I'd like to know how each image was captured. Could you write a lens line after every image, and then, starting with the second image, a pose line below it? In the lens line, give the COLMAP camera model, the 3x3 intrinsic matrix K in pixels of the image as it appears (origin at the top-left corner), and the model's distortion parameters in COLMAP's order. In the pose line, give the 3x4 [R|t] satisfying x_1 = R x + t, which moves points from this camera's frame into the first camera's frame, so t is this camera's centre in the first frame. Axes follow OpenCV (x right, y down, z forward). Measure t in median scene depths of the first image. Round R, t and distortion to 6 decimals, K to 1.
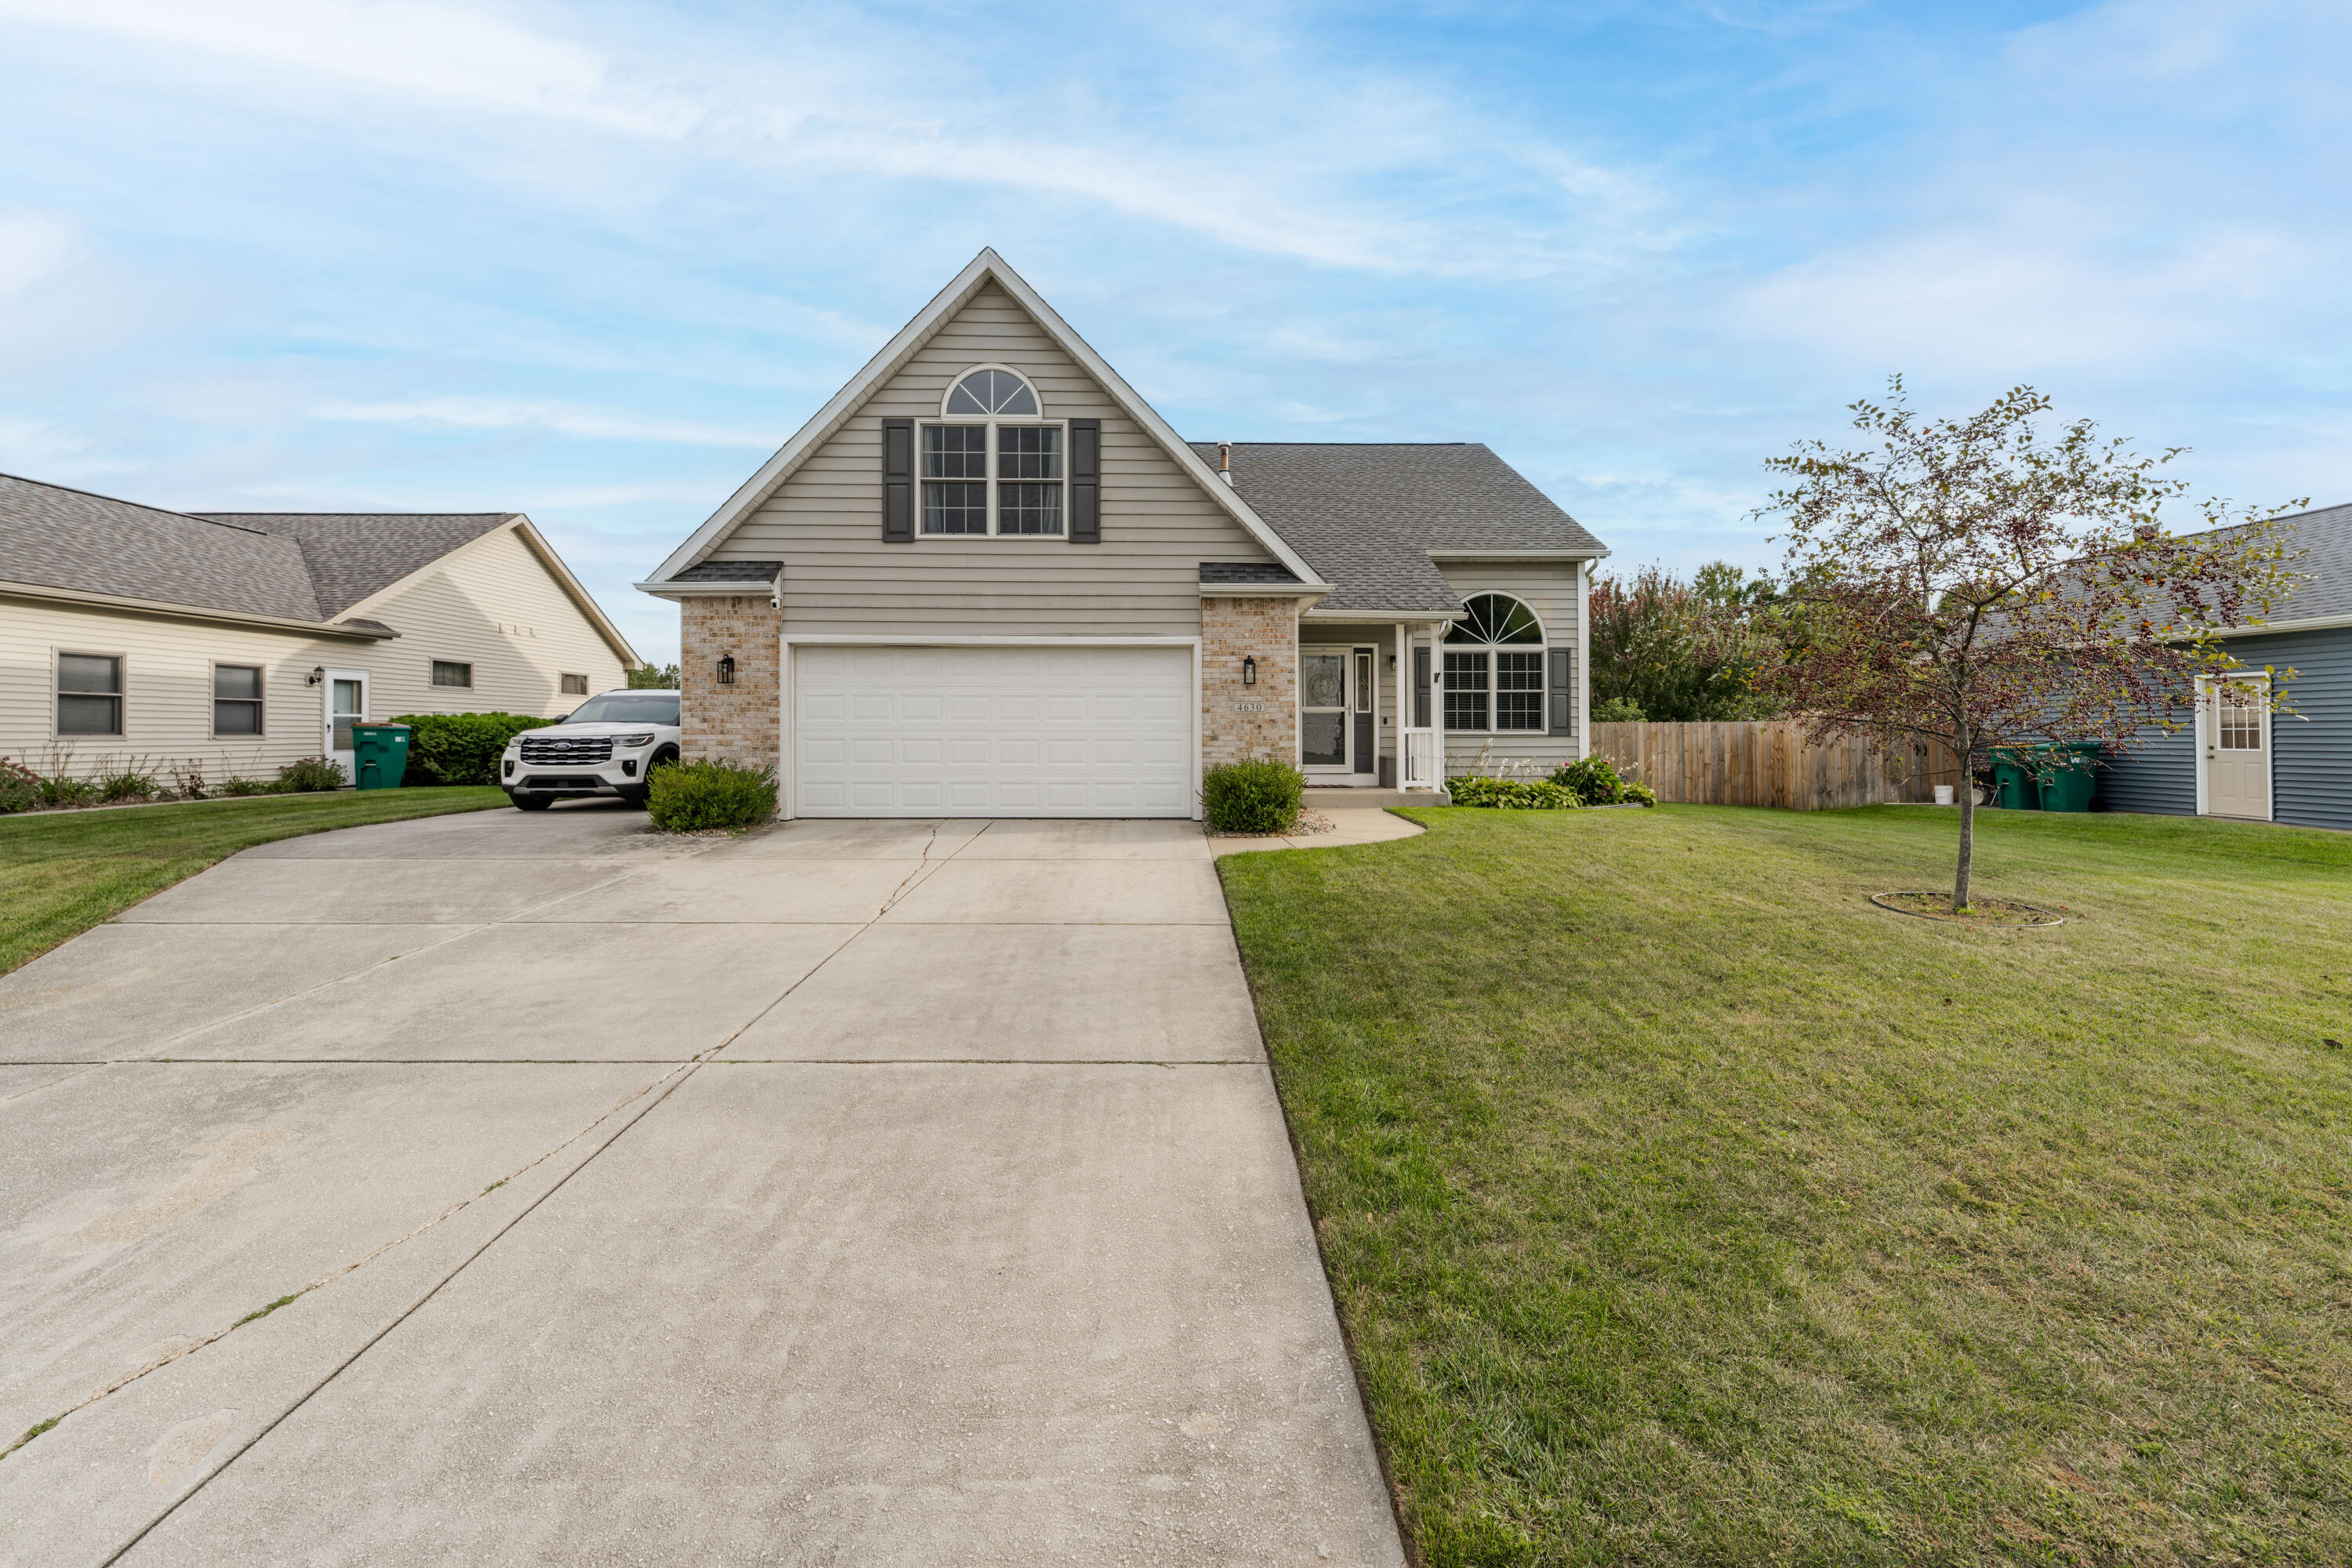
lens RADIAL K [[975.7, 0, 1173.0], [0, 975.7, 718.9], [0, 0, 1]] dist [-0.000283, -0.000024]
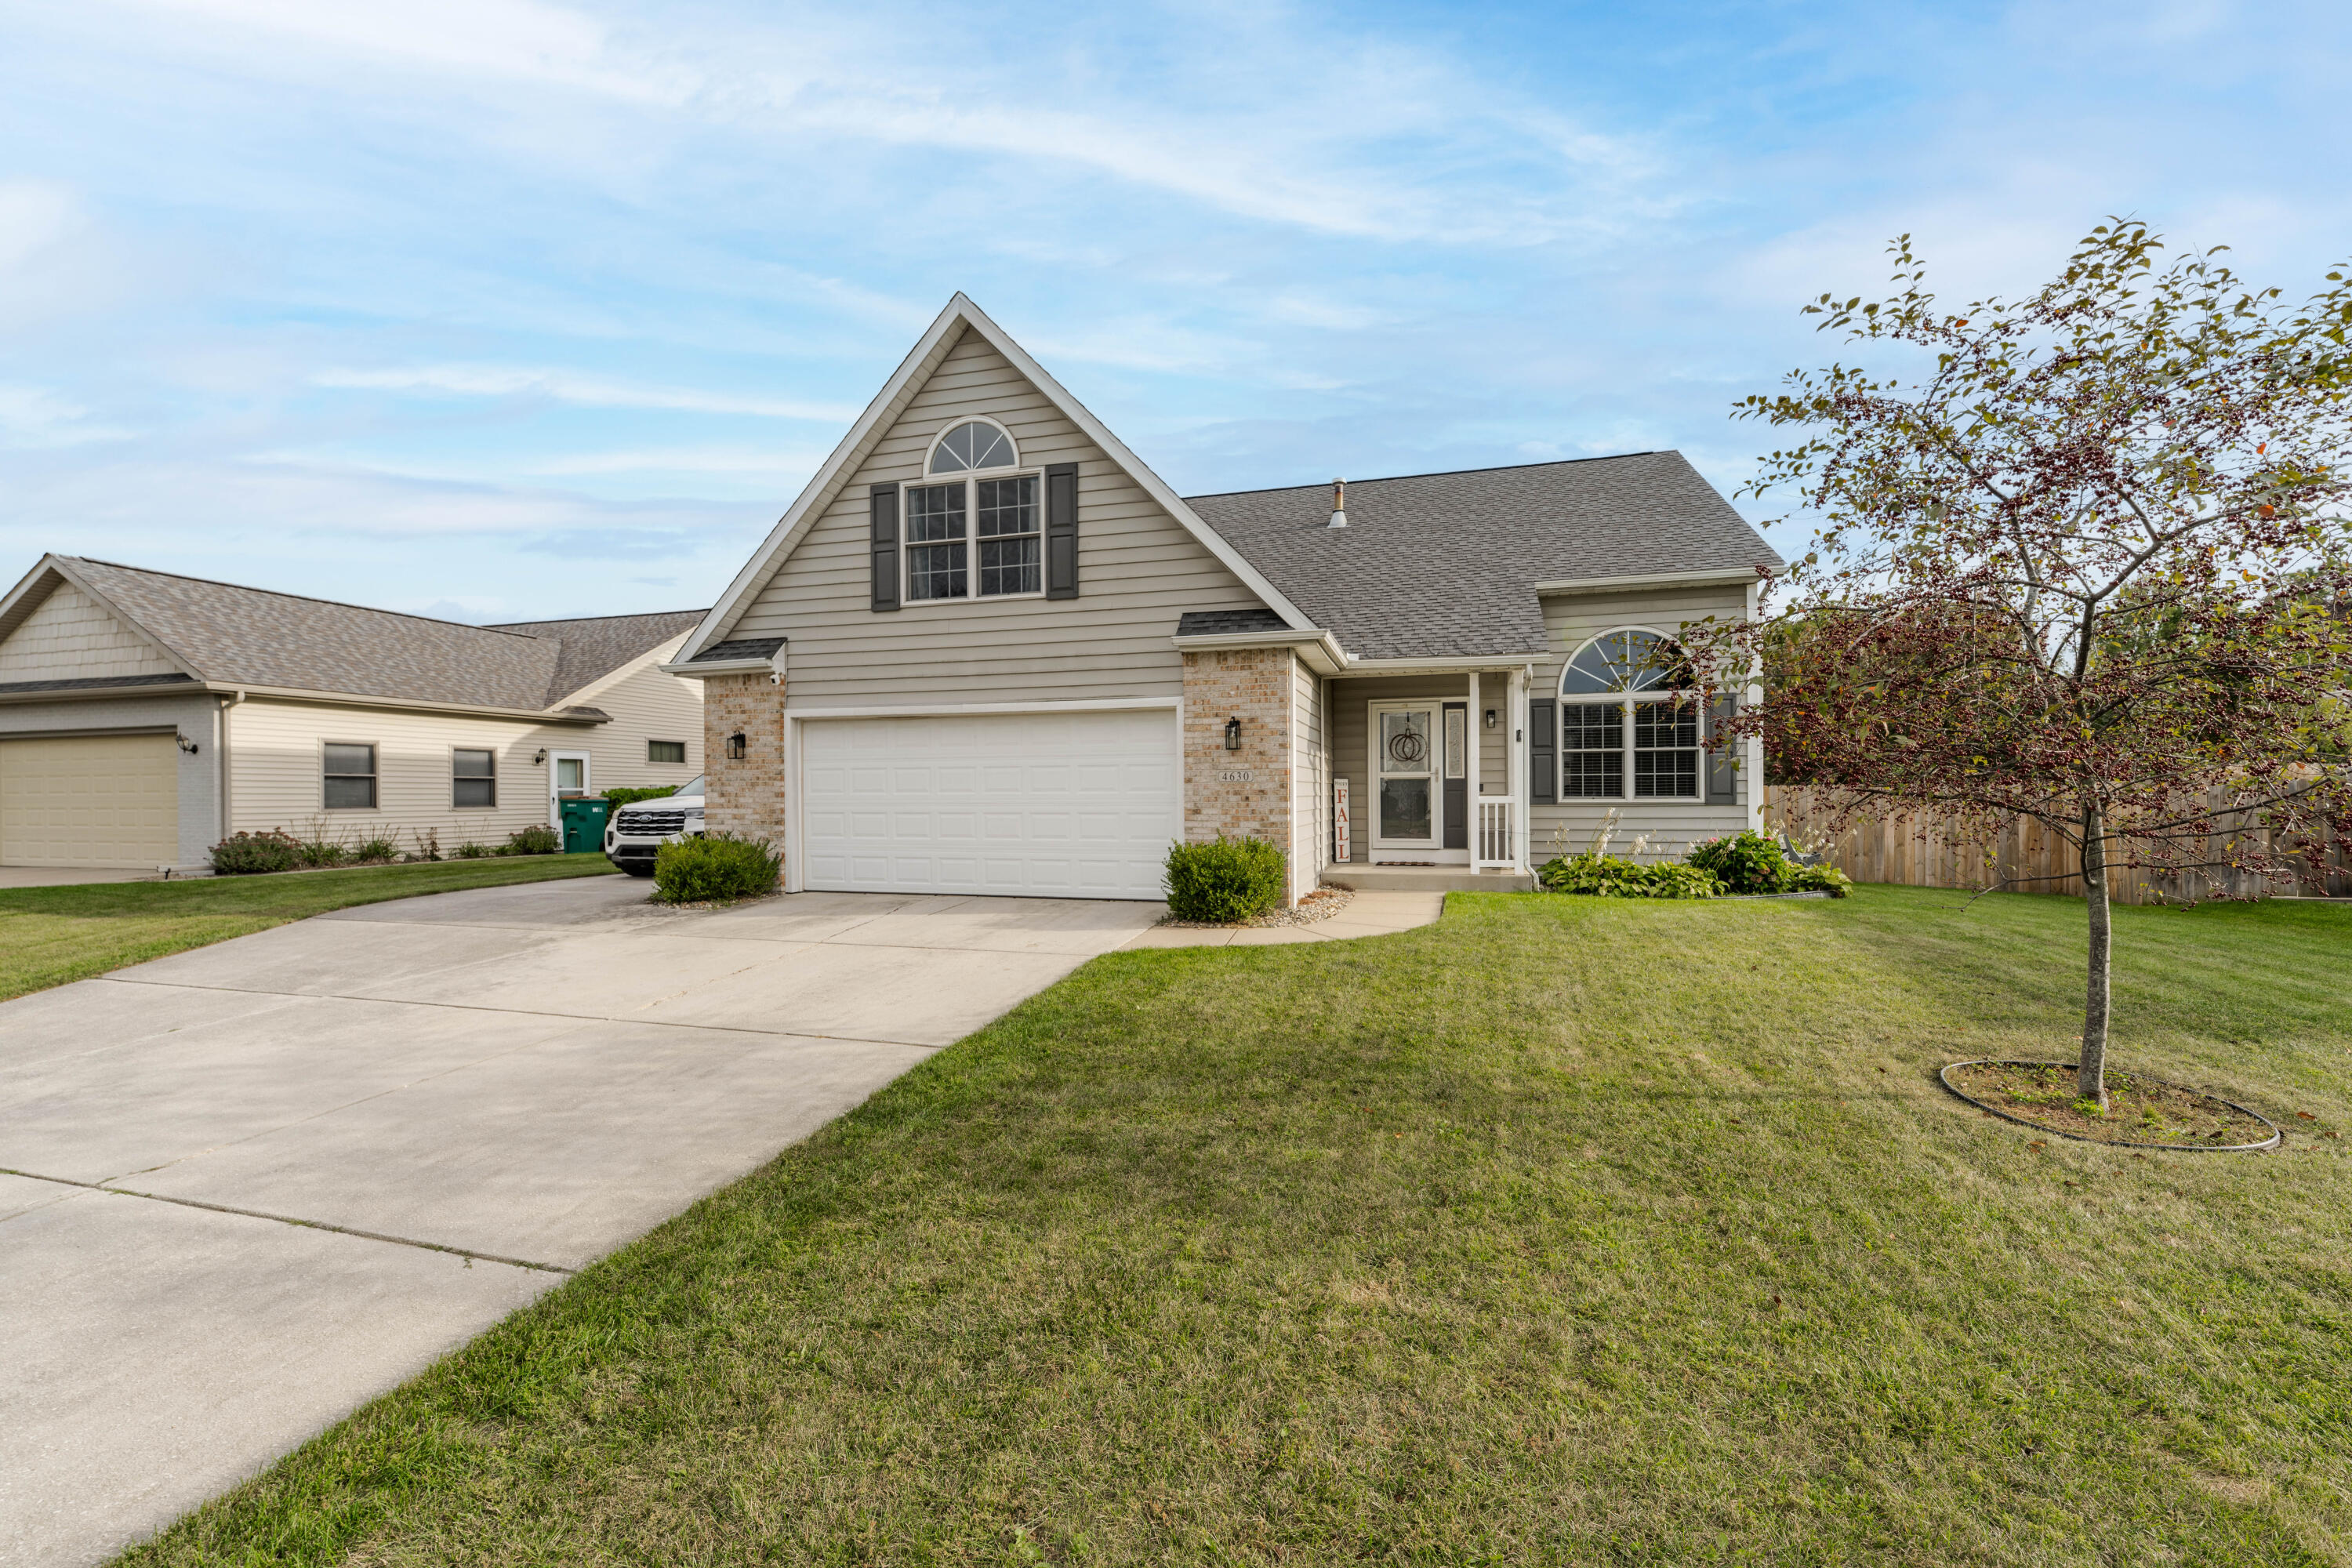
lens RADIAL K [[962.1, 0, 1175.6], [0, 962.1, 794.6], [0, 0, 1]] dist [-0.000324, -0.000065]
pose [[0.955890, -0.005856, -0.293668, 0.276079], [0.010120, 0.999864, 0.013005, -0.007063], [0.293552, -0.015403, 0.955819, 0.161216]]
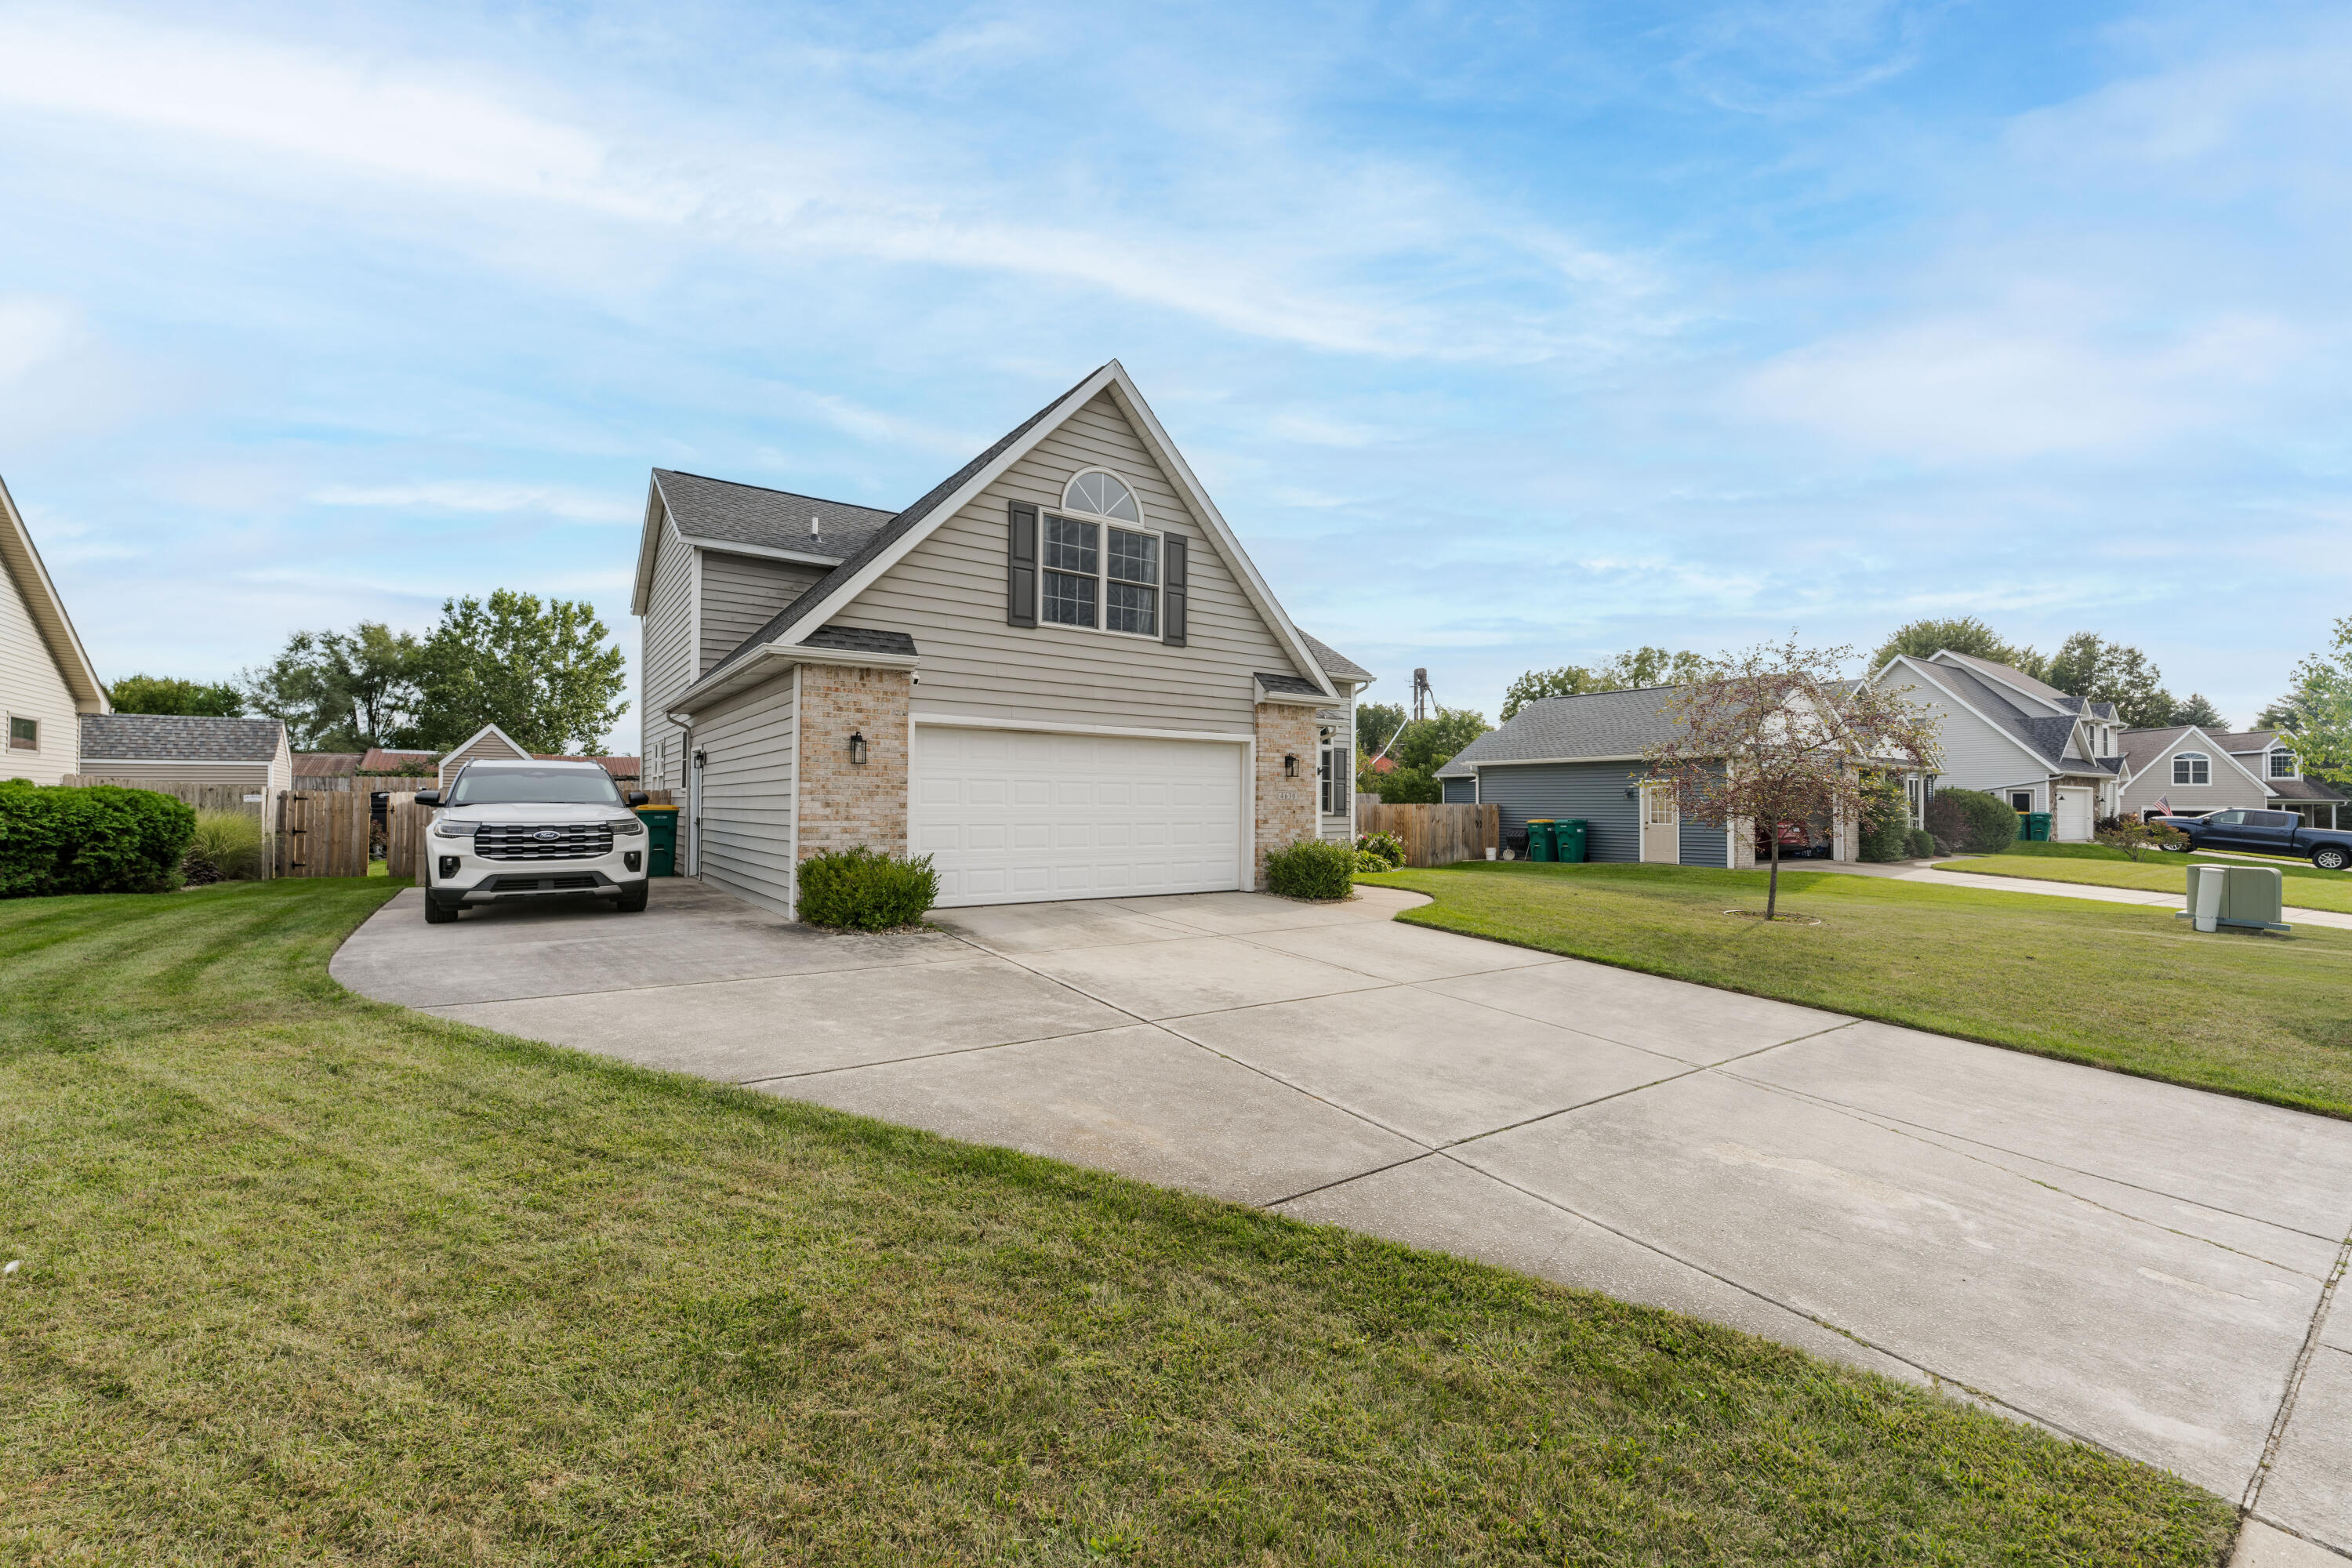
lens RADIAL K [[952.1, 0, 1176.0], [0, 952.1, 784.0], [0, 0, 1]] dist [0.000023, -0.000036]
pose [[0.825899, 0.017355, 0.563551, -0.694323], [-0.013799, 0.999849, -0.010568, -0.012430], [-0.563649, 0.000951, 0.826014, 0.107046]]
